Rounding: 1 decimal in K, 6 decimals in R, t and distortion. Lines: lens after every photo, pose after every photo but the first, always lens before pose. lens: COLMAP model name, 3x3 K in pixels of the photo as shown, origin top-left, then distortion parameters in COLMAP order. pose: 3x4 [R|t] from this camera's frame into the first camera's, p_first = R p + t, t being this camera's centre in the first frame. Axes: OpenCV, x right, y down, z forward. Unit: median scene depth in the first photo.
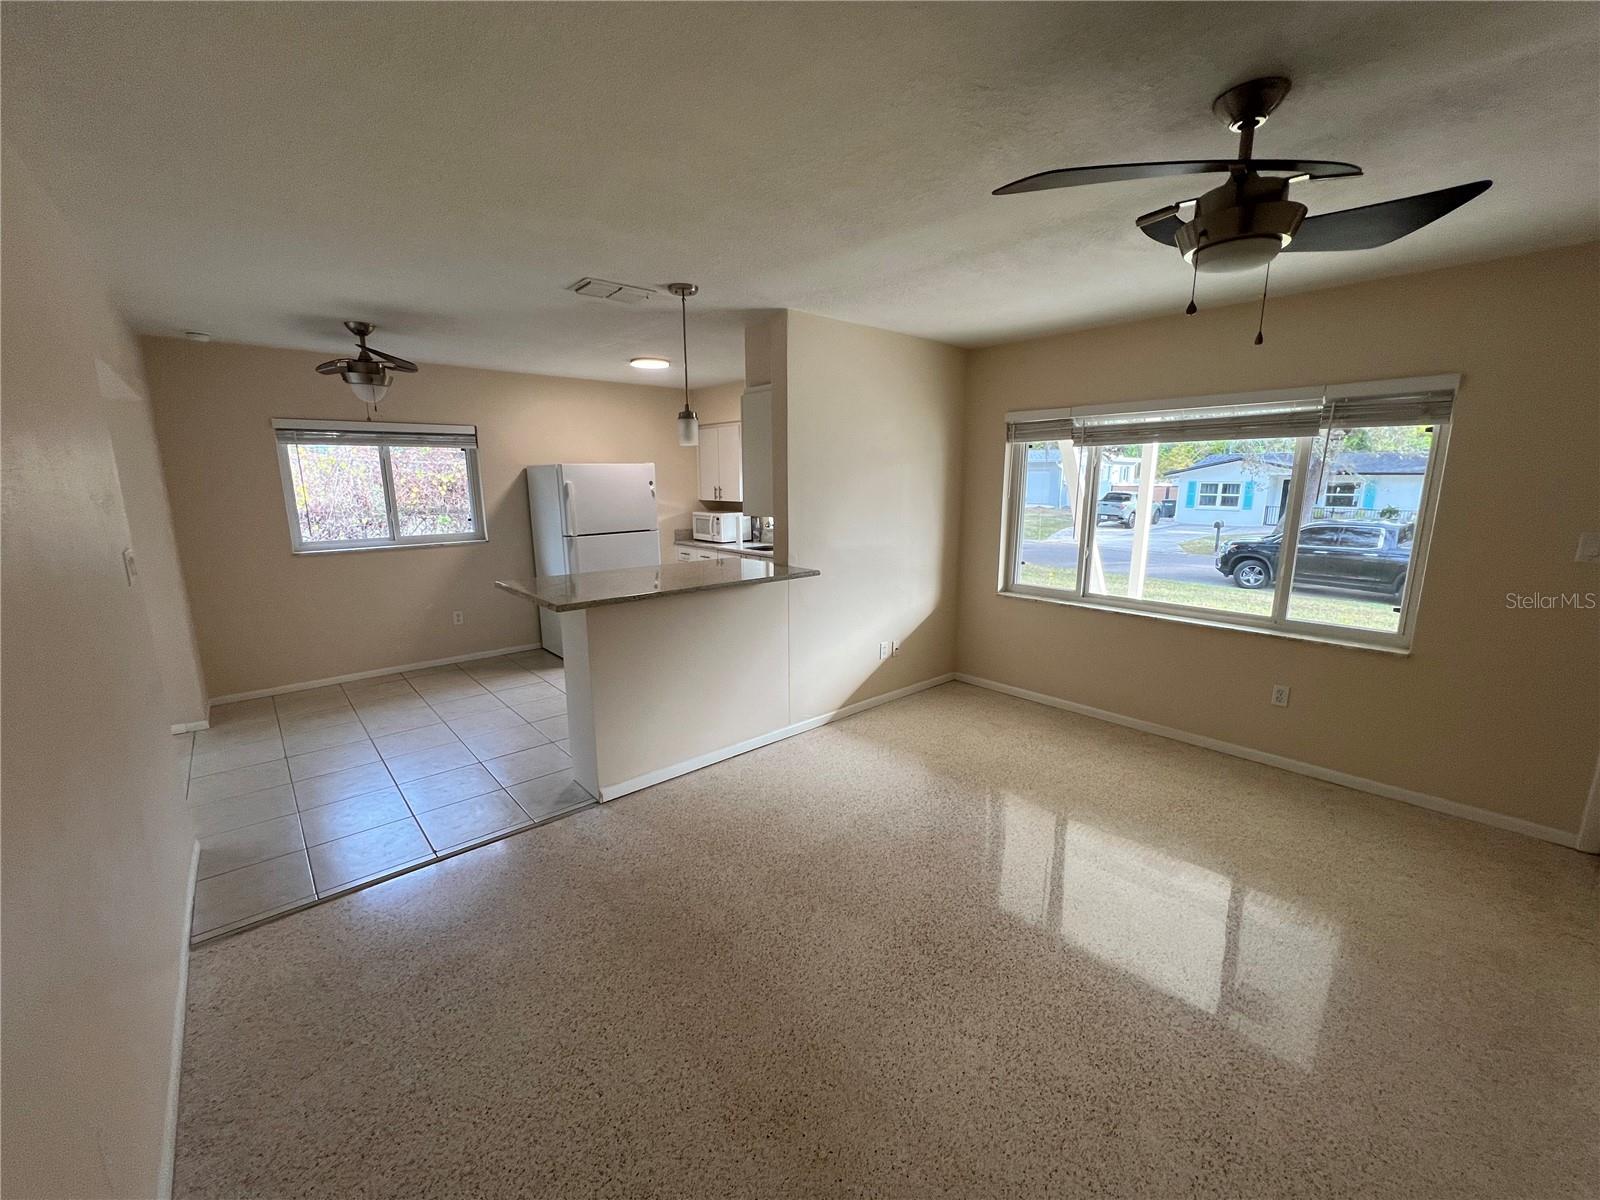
lens RADIAL K [[639.1, 0, 797.0], [0, 639.1, 602.8], [0, 0, 1]] dist [-0.001037, -0.000136]
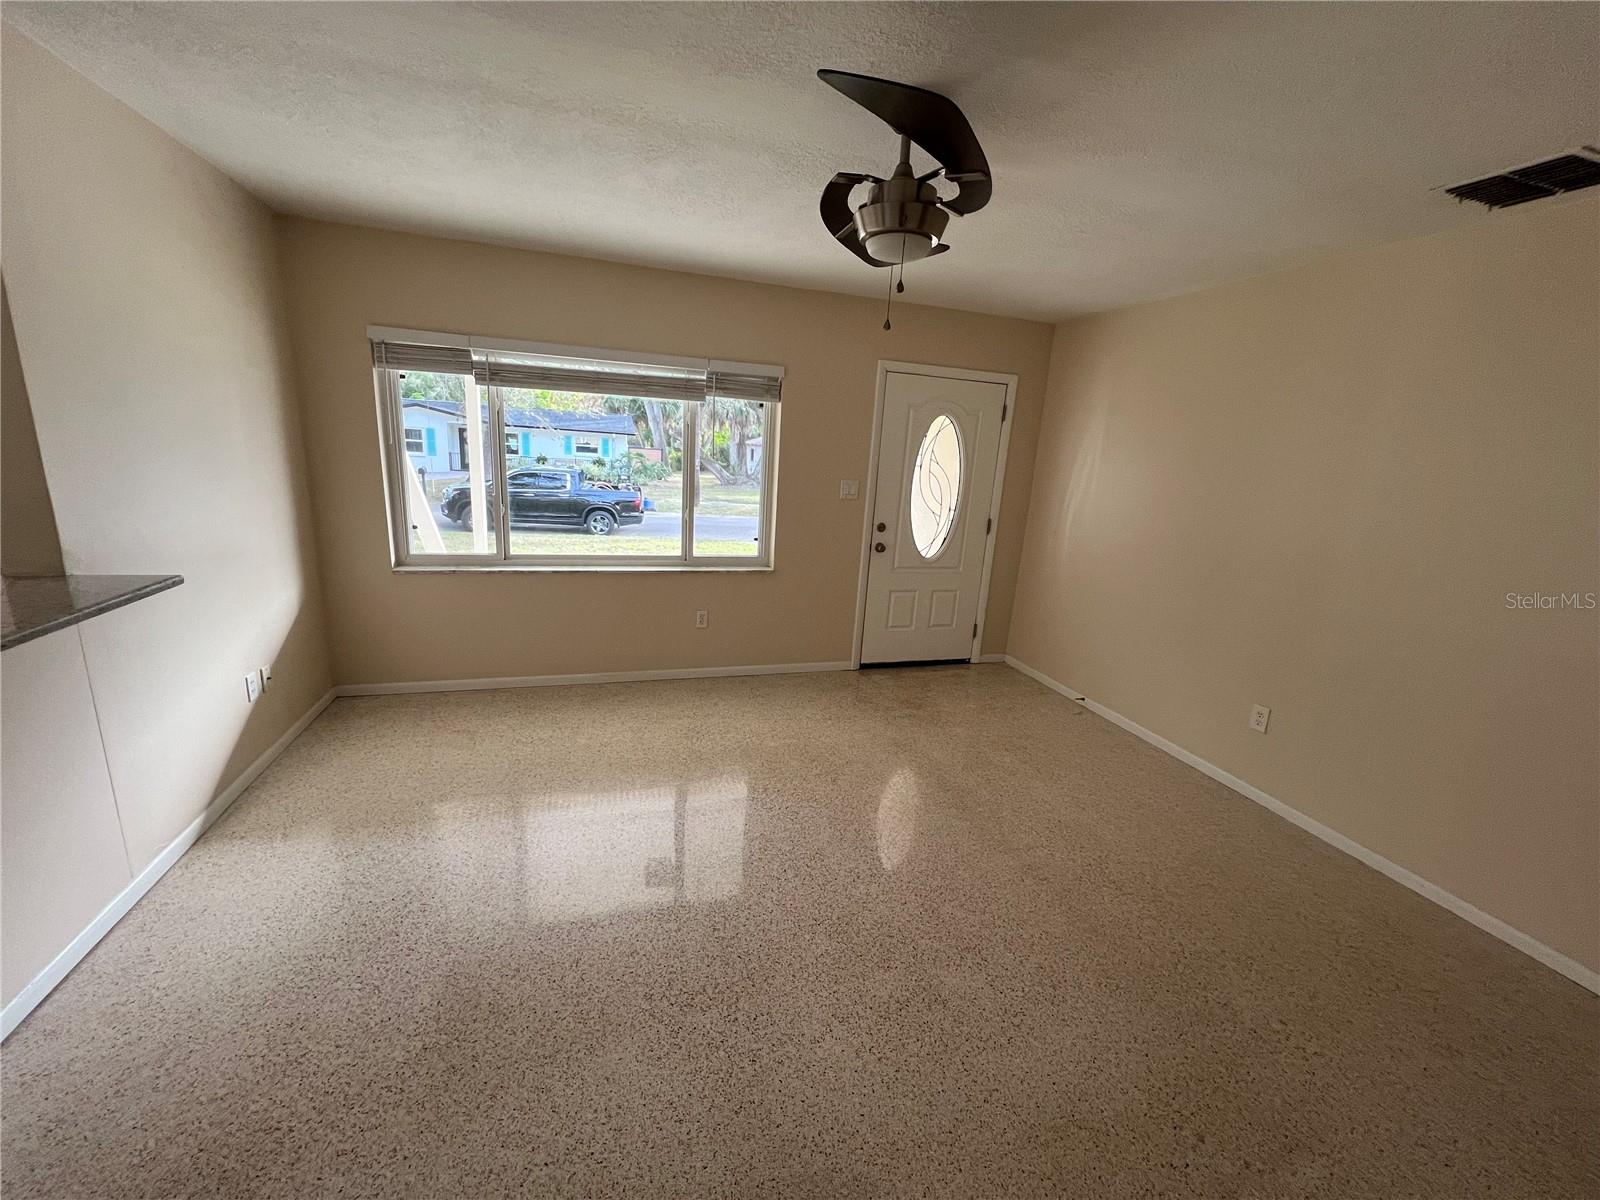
lens RADIAL K [[639.1, 0, 808.9], [0, 639.1, 600.5], [0, 0, 1]] dist [-0.001037, -0.000136]
pose [[0.401293, -0.187578, 0.896537, -0.201934], [0.115122, 0.981373, 0.153799, -0.043876], [-0.908686, 0.041493, 0.415412, 0.264859]]
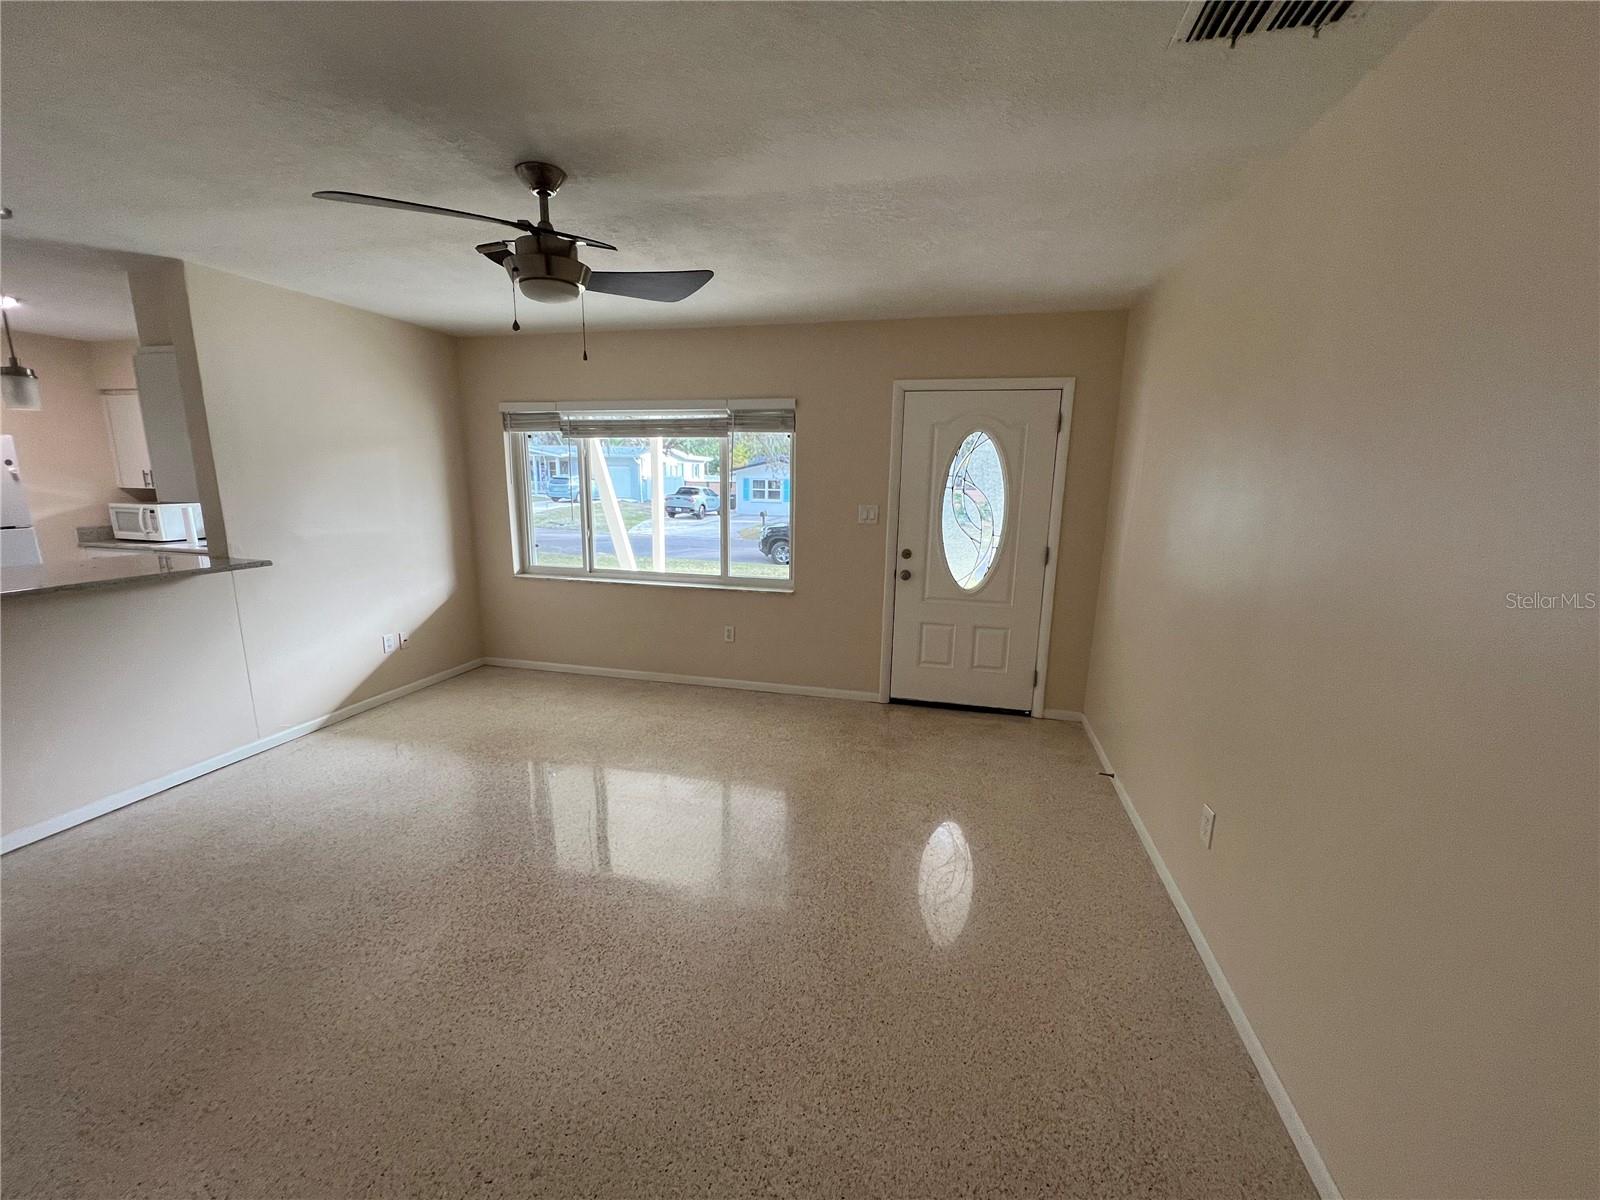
lens RADIAL K [[639.1, 0, 797.2], [0, 639.1, 601.3], [0, 0, 1]] dist [-0.001037, -0.000136]
pose [[0.819249, -0.096038, 0.565338, 0.111602], [0.093040, 0.995074, 0.034214, 0.039249], [-0.565840, 0.024570, 0.824149, -0.142863]]
